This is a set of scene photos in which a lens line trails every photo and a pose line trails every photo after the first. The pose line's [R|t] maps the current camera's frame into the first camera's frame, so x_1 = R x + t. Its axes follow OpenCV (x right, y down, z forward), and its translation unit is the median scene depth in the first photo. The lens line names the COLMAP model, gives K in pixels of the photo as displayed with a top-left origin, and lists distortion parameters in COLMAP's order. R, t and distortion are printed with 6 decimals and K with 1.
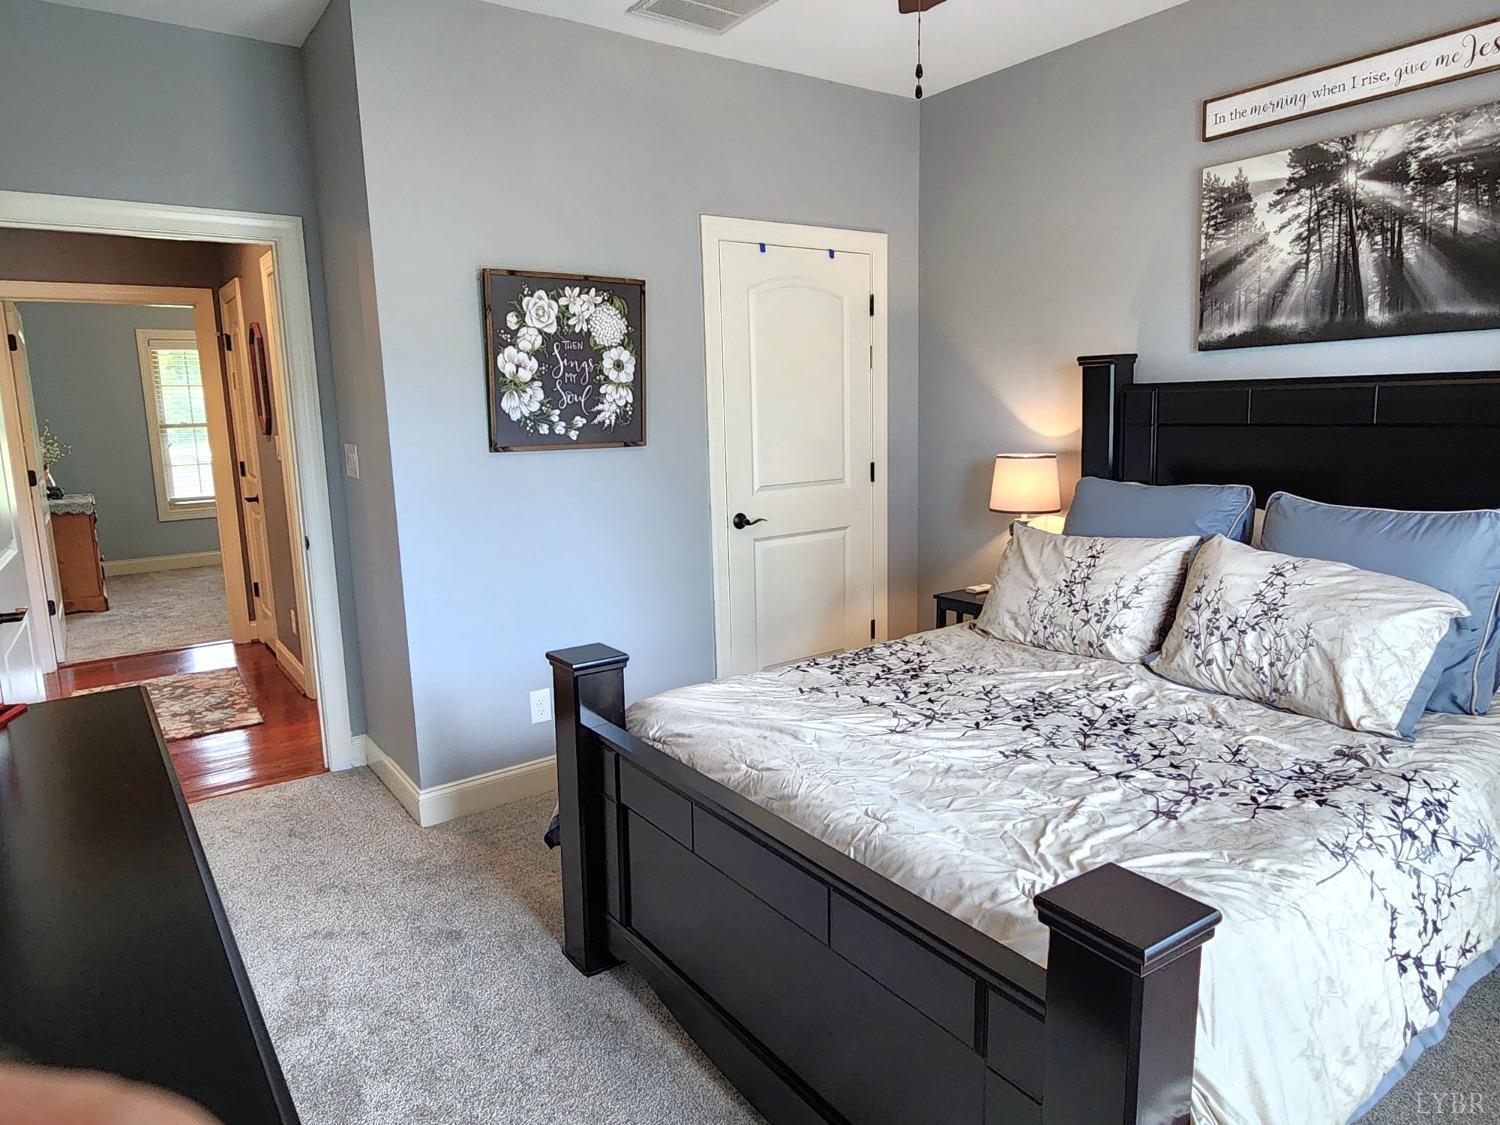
lens RADIAL K [[938.2, 0, 750.8], [0, 938.2, 556.4], [0, 0, 1]] dist [-0.001124, -0.001505]
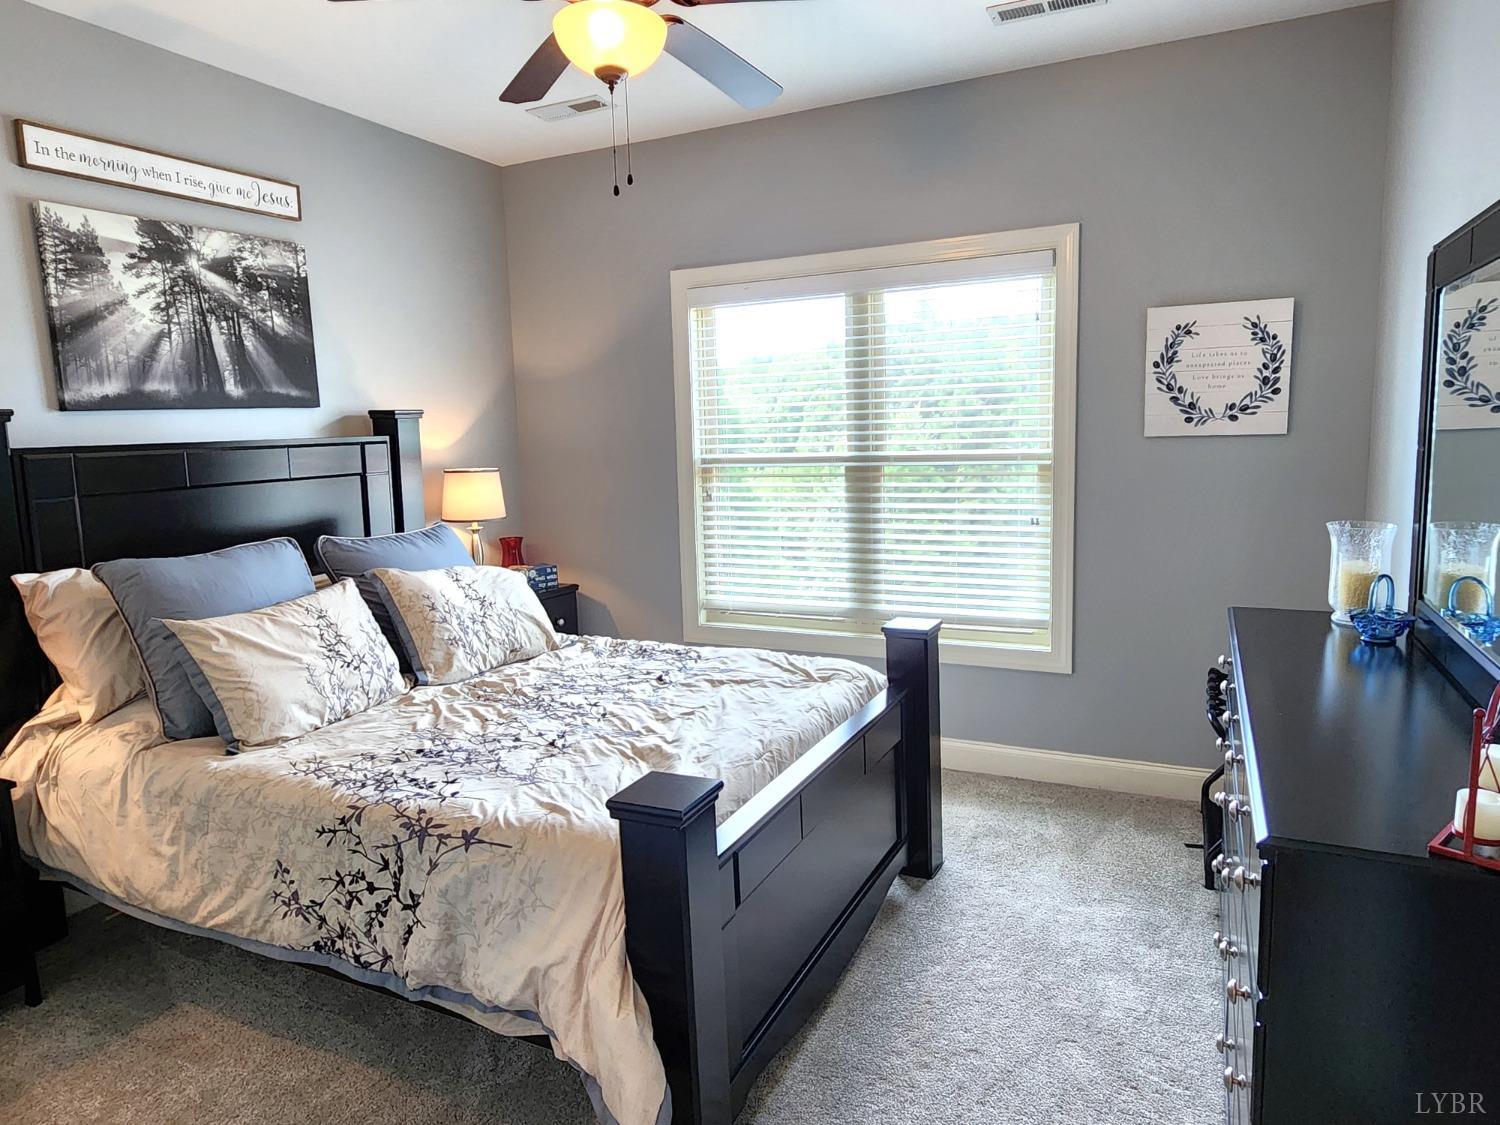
lens RADIAL K [[938.2, 0, 748.5], [0, 938.2, 558.5], [0, 0, 1]] dist [-0.001124, -0.001505]
pose [[-0.462986, -0.084305, 0.882347, -0.657589], [0.186982, 0.963775, 0.190198, -0.152262], [-0.866419, 0.253042, -0.430451, 0.972334]]
